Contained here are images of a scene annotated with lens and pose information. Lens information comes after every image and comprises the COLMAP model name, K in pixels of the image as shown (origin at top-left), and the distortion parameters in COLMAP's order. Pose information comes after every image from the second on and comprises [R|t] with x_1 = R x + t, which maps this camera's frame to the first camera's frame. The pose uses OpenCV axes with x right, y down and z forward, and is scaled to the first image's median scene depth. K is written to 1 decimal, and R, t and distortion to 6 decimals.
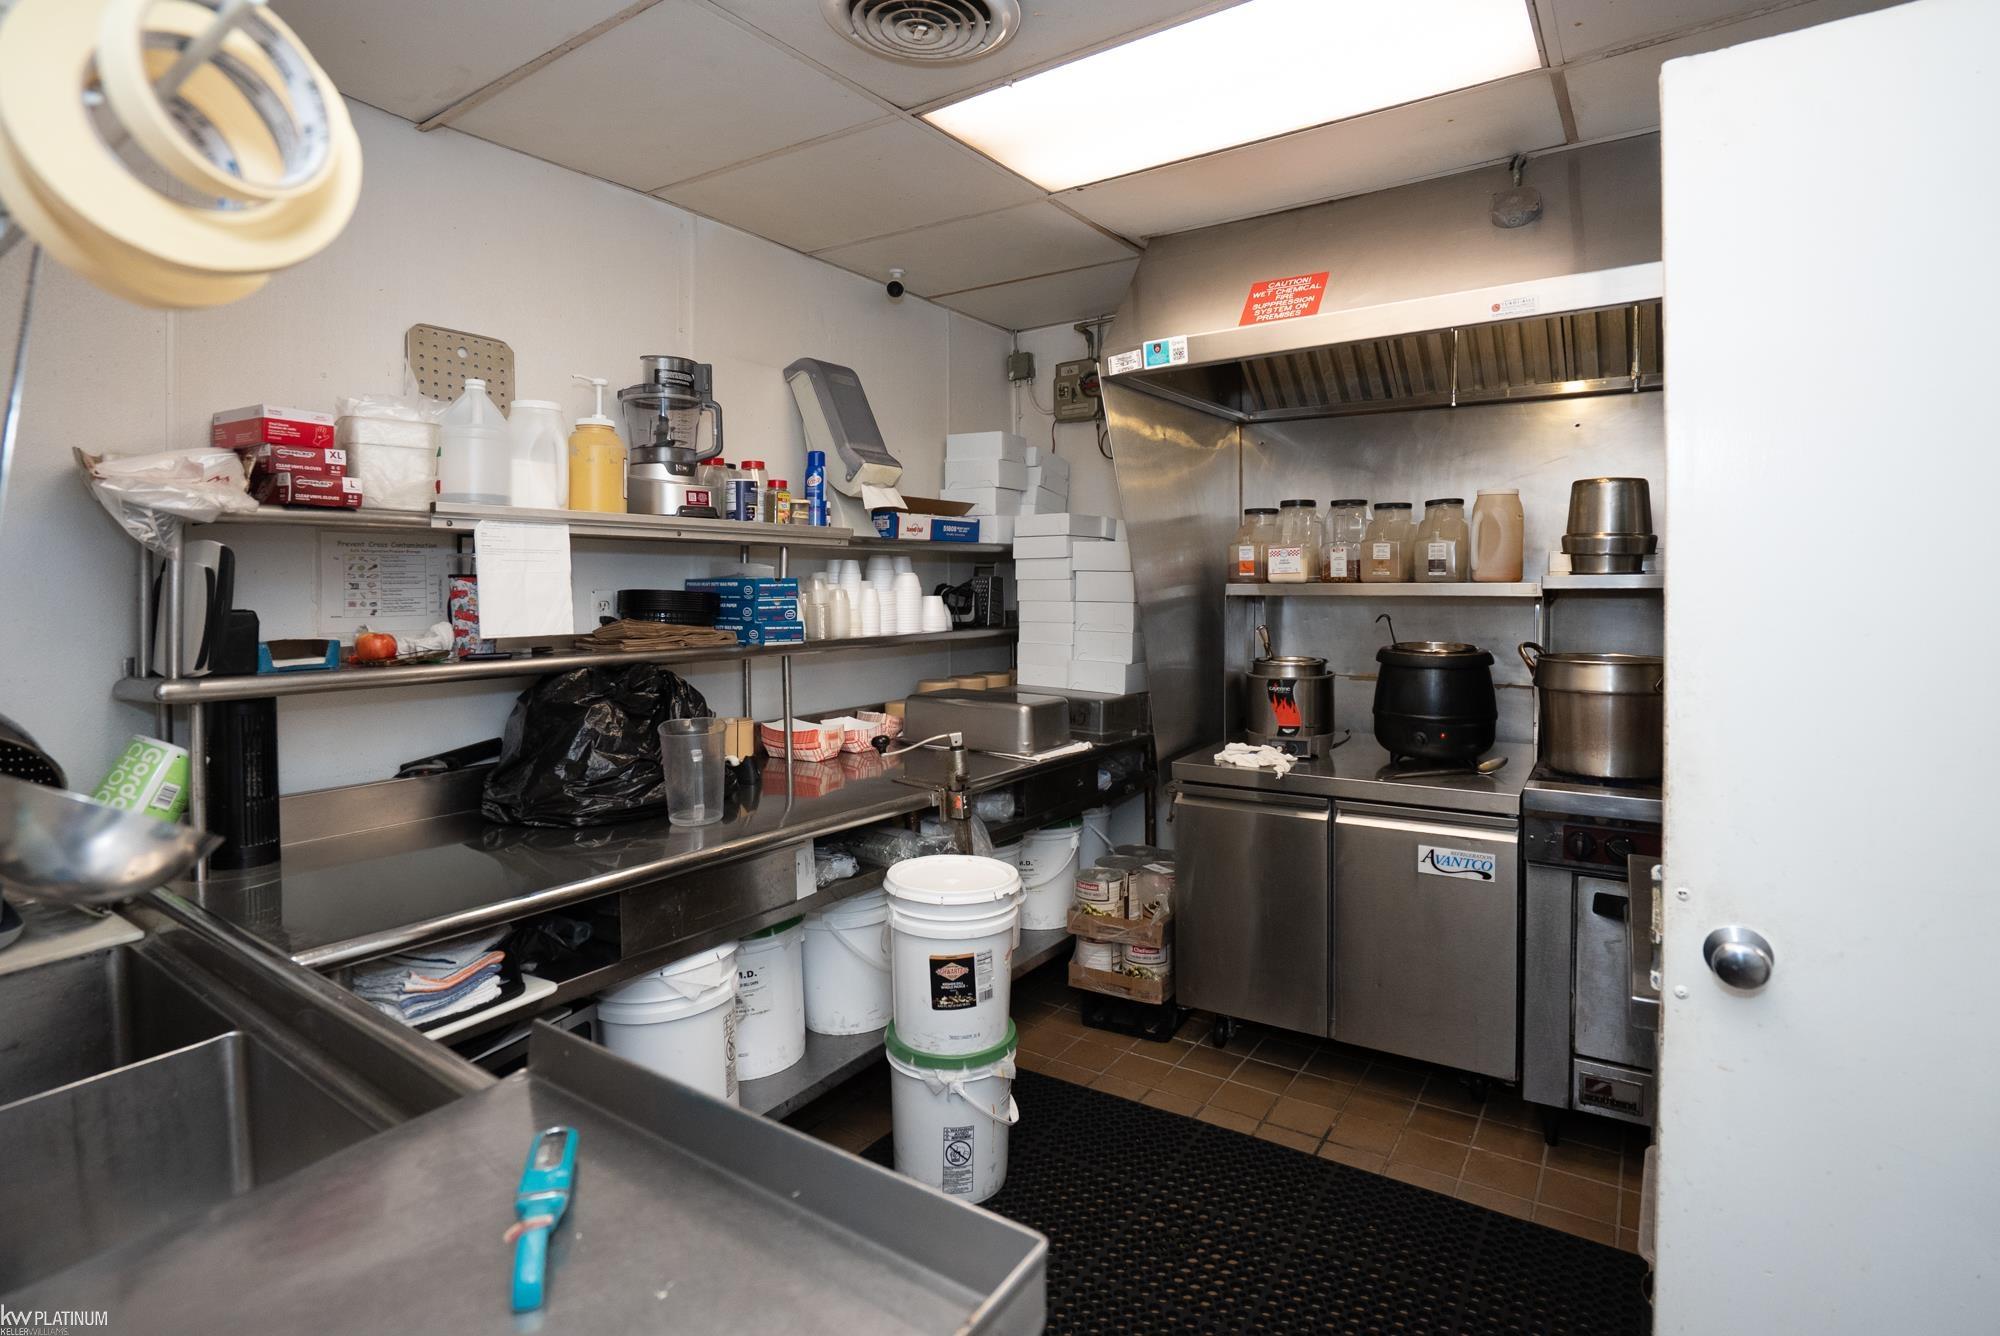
lens RADIAL K [[963.5, 0, 1007.6], [0, 963.5, 592.0], [0, 0, 1]] dist [-0.024448, 0.007184]
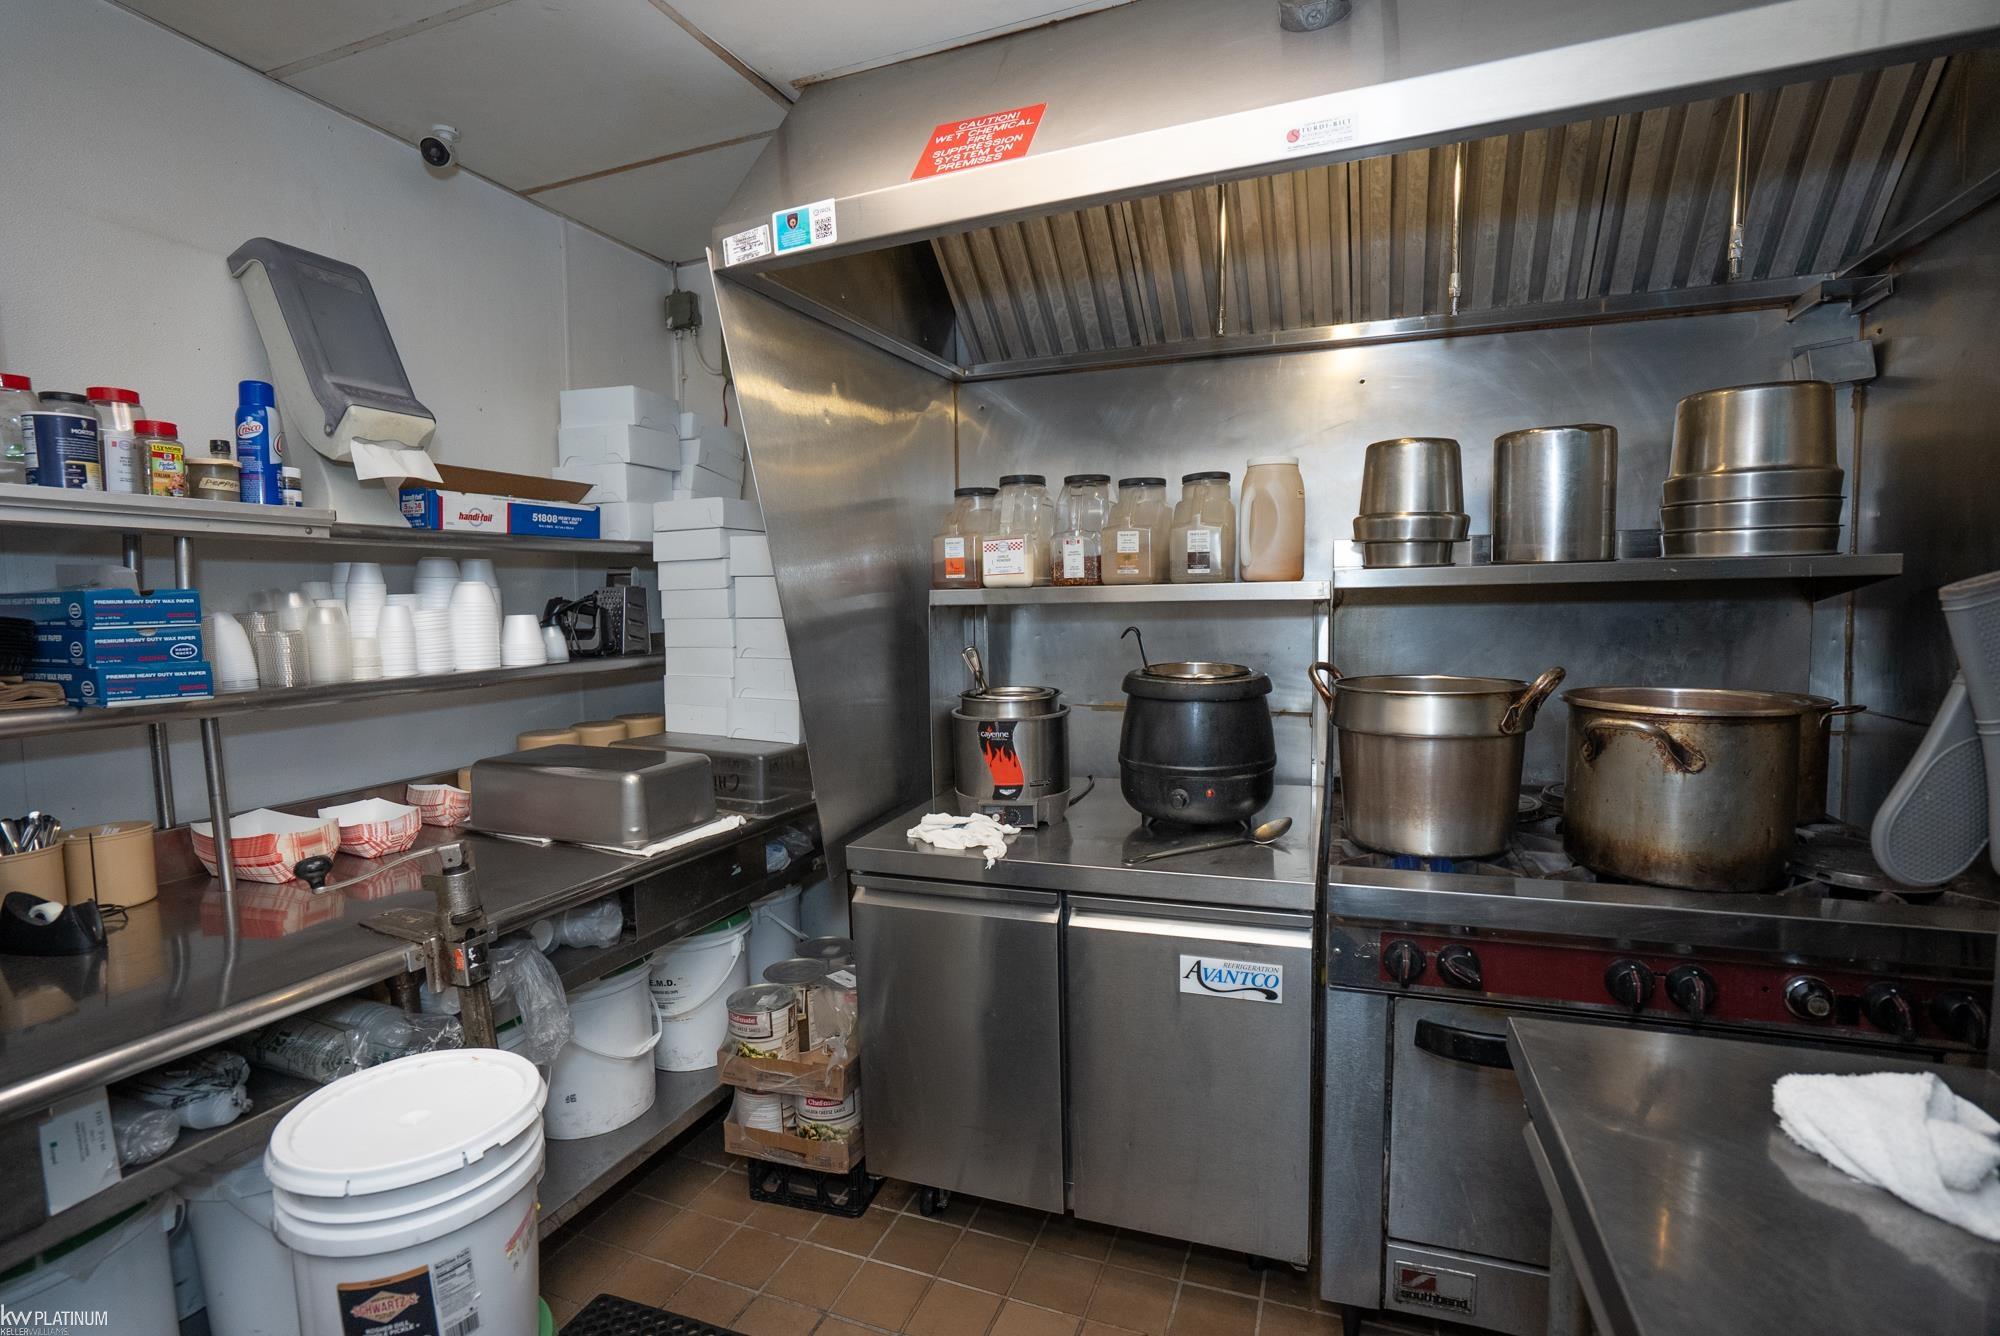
lens RADIAL K [[963.5, 0, 1007.6], [0, 963.5, 666.9], [0, 0, 1]] dist [-0.024448, 0.007184]
pose [[0.971180, -0.032501, 0.236123, 0.121452], [0.017736, 0.997767, 0.064389, 0.004301], [-0.237688, -0.058345, 0.969588, 0.297715]]
